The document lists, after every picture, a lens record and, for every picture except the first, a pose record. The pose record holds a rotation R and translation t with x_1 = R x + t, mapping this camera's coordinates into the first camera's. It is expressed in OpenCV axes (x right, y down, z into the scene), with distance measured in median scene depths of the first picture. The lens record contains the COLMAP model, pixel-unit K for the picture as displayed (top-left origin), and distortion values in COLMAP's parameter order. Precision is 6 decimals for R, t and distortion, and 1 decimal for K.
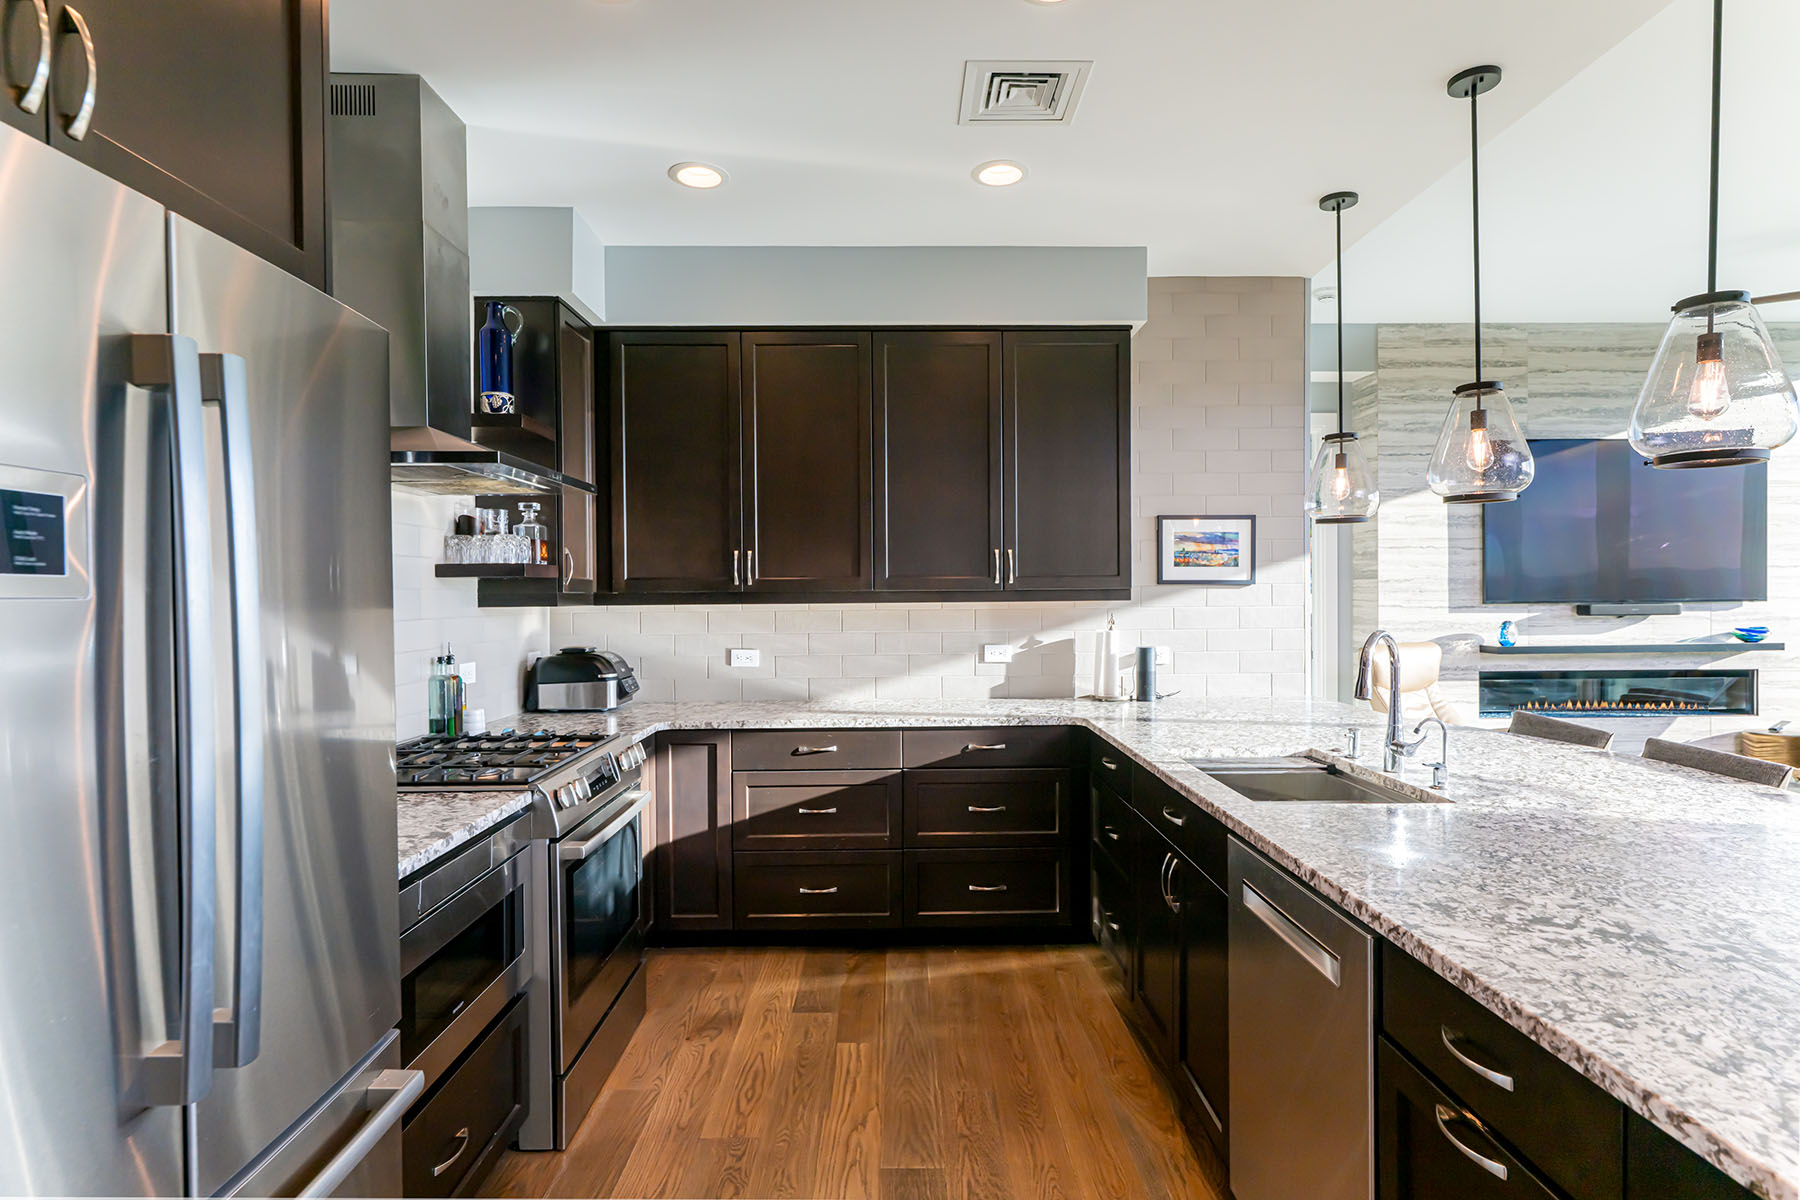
lens RADIAL K [[916.4, 0, 906.8], [0, 916.4, 605.5], [0, 0, 1]] dist [-0.002147, 0.000392]
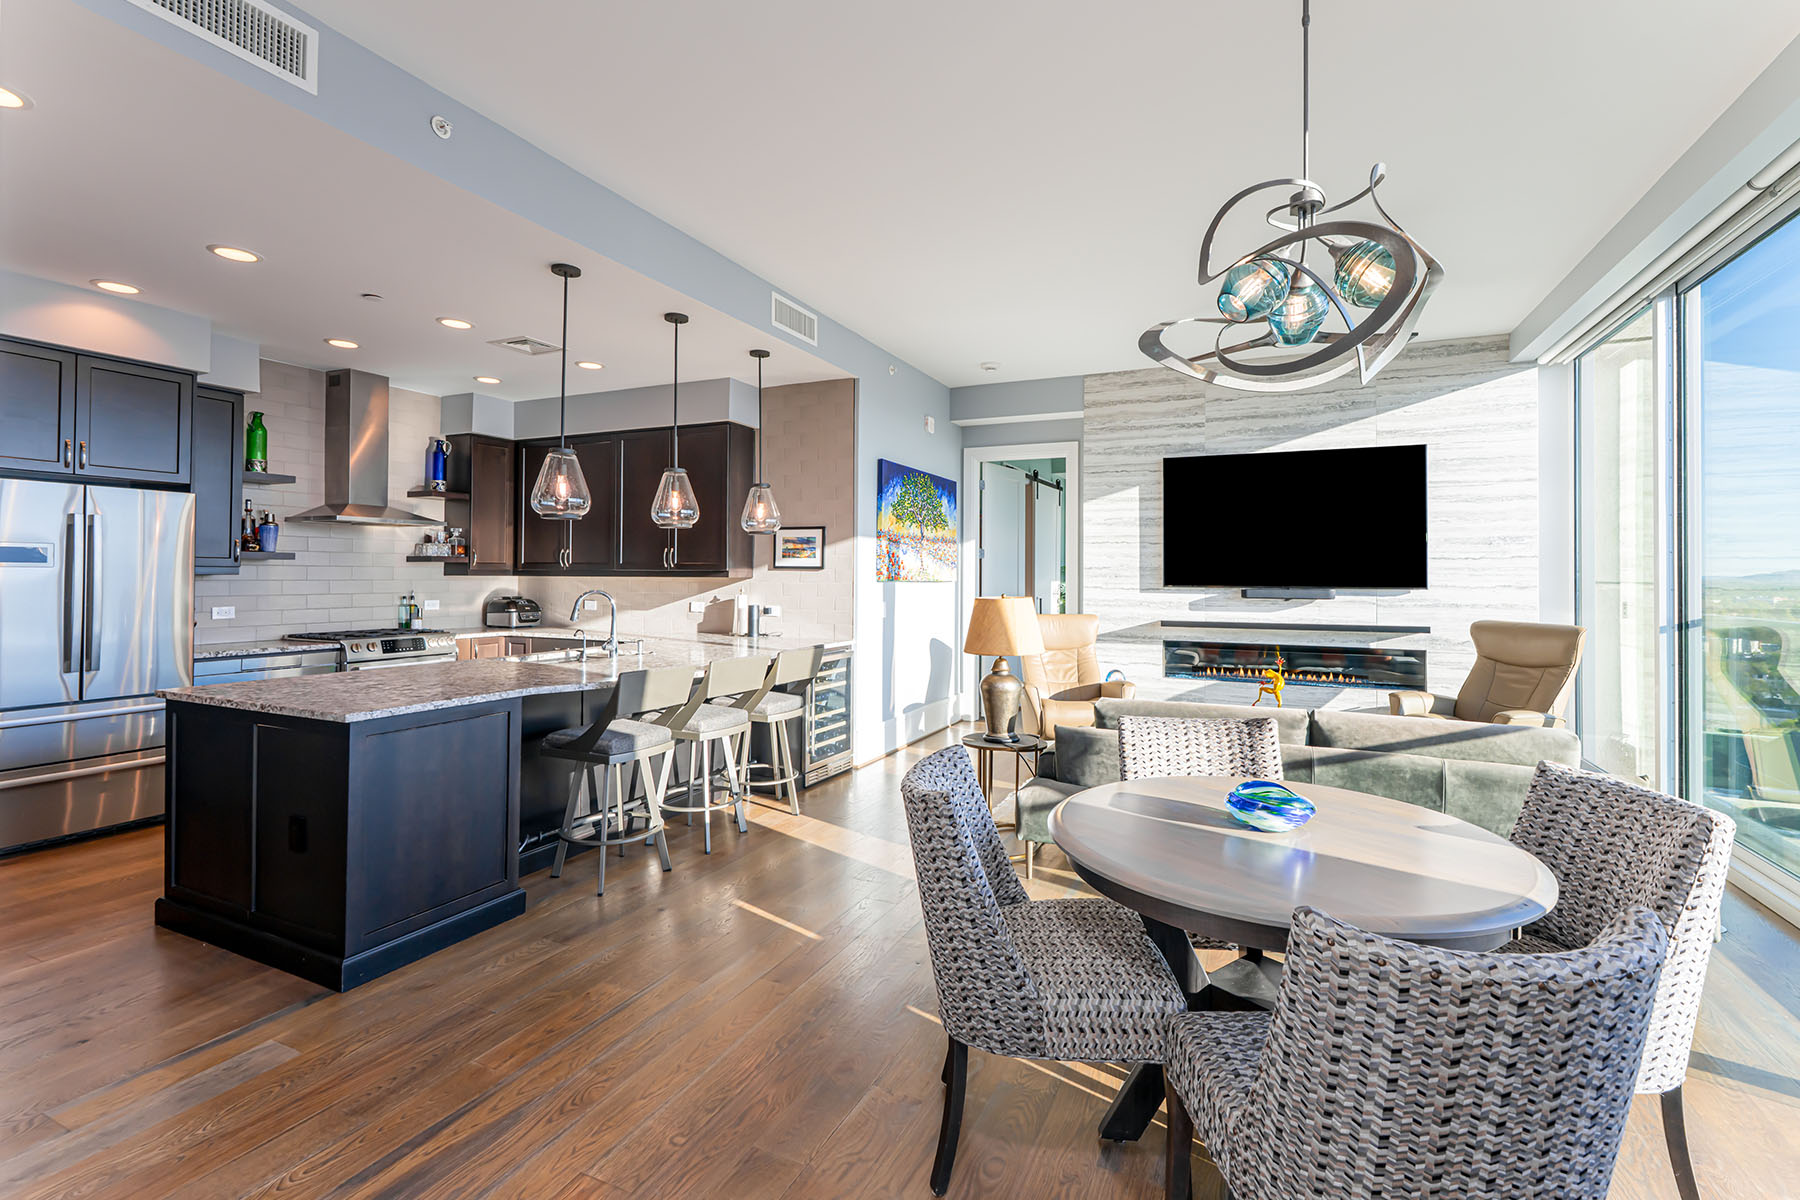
lens RADIAL K [[797.4, 0, 921.8], [0, 797.4, 565.7], [0, 0, 1]] dist [-0.001336, 0.000025]
pose [[0.906871, 0.008337, -0.421325, 1.131585], [-0.018635, 0.999620, -0.020330, -0.003437], [0.420996, 0.026289, 0.906682, -0.206833]]
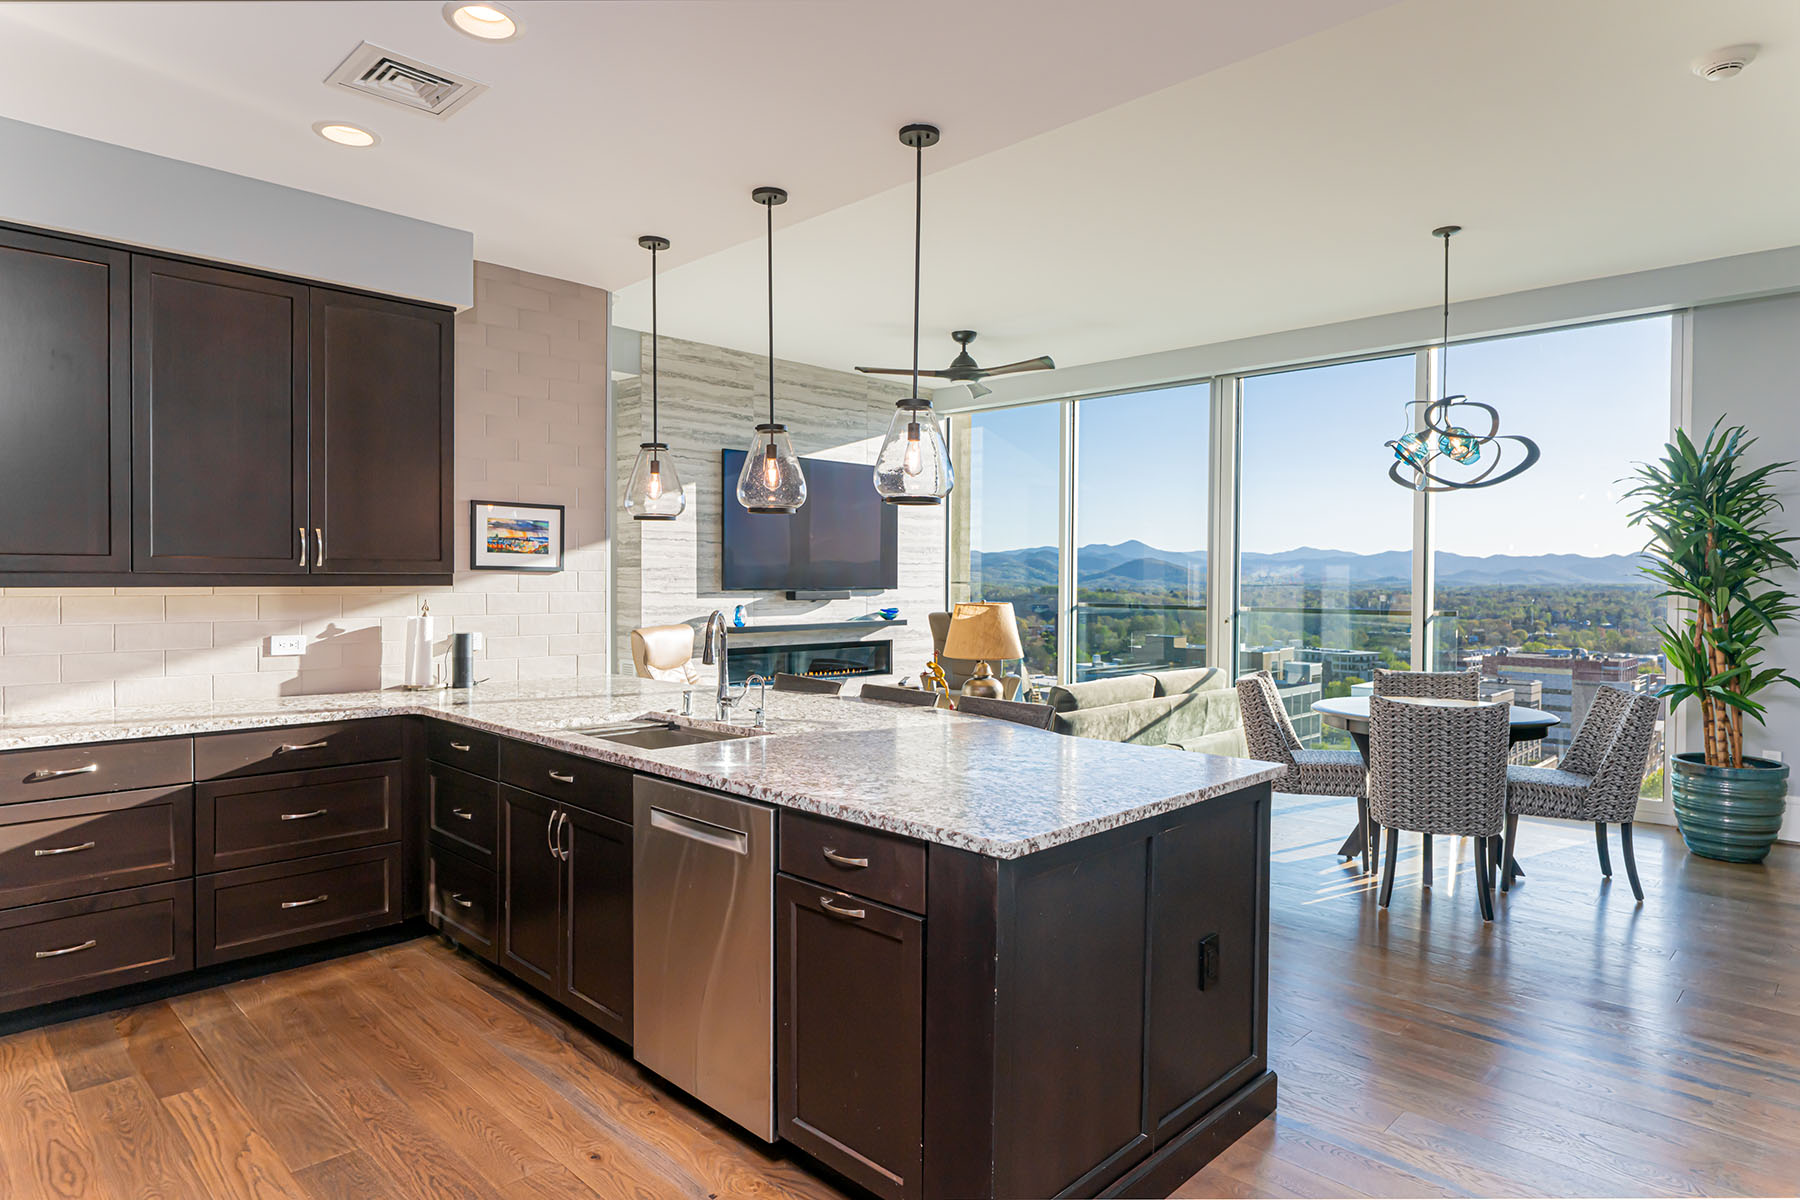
lens RADIAL K [[1026.5, 0, 900.0], [0, 1026.5, 600.0], [0, 0, 1]] dist [-0.002785, -0.000561]
pose [[0.711153, -0.003394, 0.703029, -0.176194], [-0.002152, 0.999973, 0.007005, 0.000931], [-0.703034, -0.006495, 0.711127, -0.115613]]
